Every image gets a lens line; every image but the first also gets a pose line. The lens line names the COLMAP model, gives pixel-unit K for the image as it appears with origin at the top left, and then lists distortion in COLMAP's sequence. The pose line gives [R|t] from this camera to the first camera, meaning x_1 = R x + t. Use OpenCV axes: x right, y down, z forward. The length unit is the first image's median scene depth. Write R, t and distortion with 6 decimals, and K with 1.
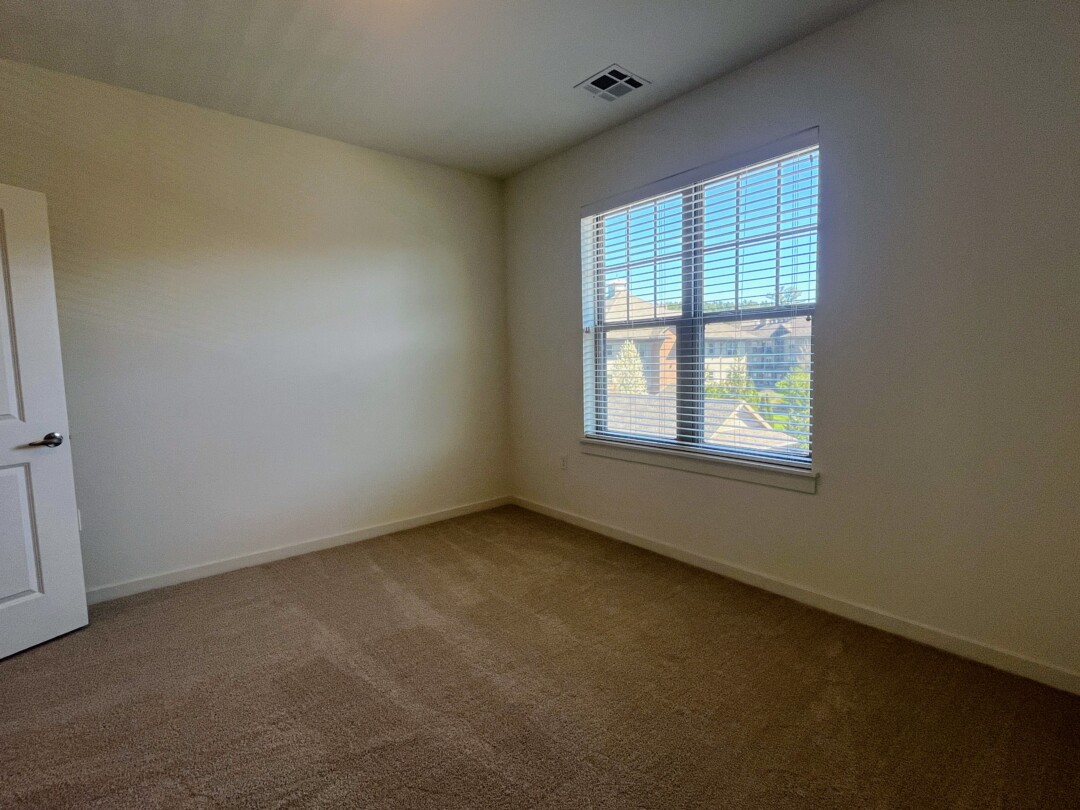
lens RADIAL K [[516.5, 0, 540.0], [0, 516.5, 405.0], [0, 0, 1]] dist [-0.003921, -0.000174]
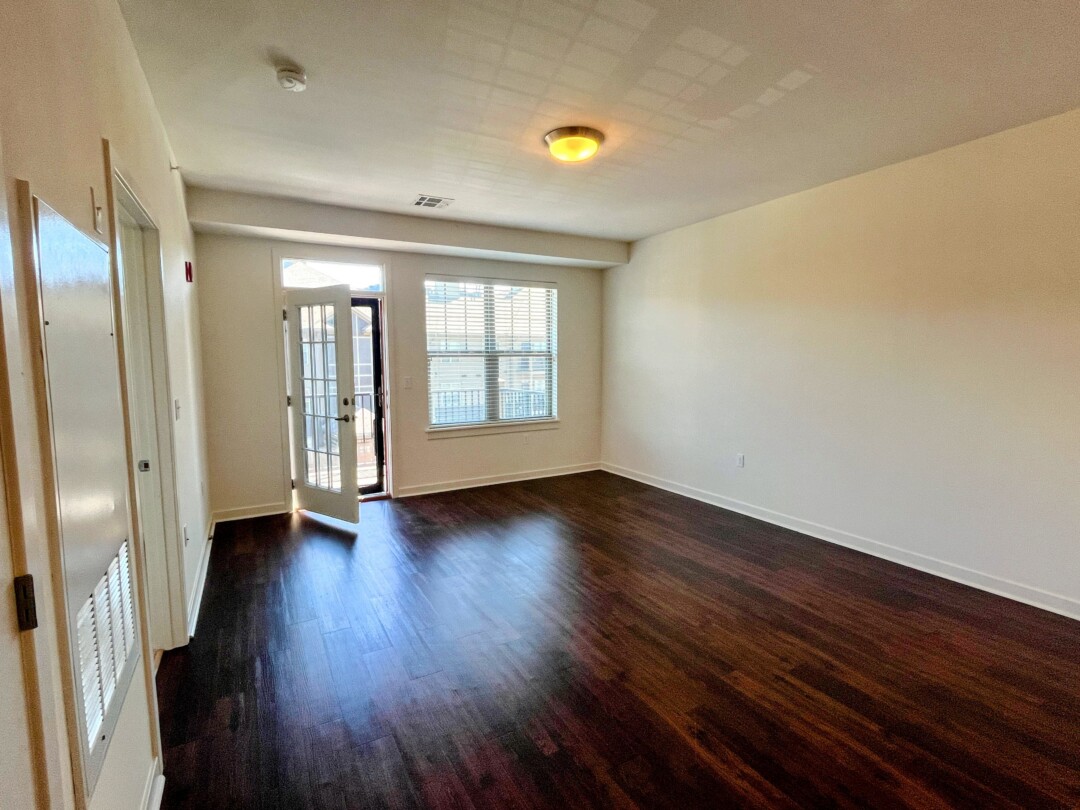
lens RADIAL K [[516.5, 0, 540.0], [0, 516.5, 405.0], [0, 0, 1]] dist [-0.003921, -0.000174]
pose [[0.175590, -0.047981, 0.983294, -1.520370], [0.103537, 0.994172, 0.030023, -0.017105], [-0.979004, 0.096536, 0.179534, 0.493883]]
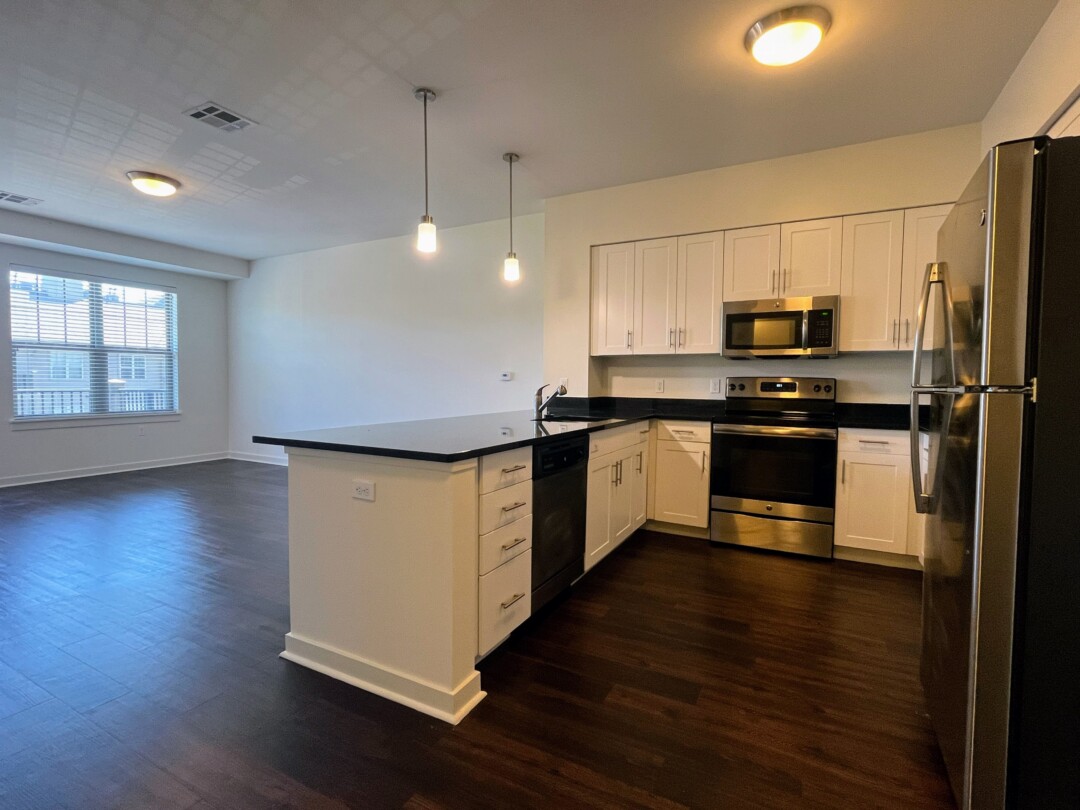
lens RADIAL K [[516.5, 0, 540.0], [0, 516.5, 405.0], [0, 0, 1]] dist [-0.003921, -0.000174]
pose [[-0.382855, 0.000208, 0.923808, -2.114560], [0.107017, 0.993277, 0.044127, 0.137370], [-0.917589, 0.115758, -0.380304, 0.226200]]
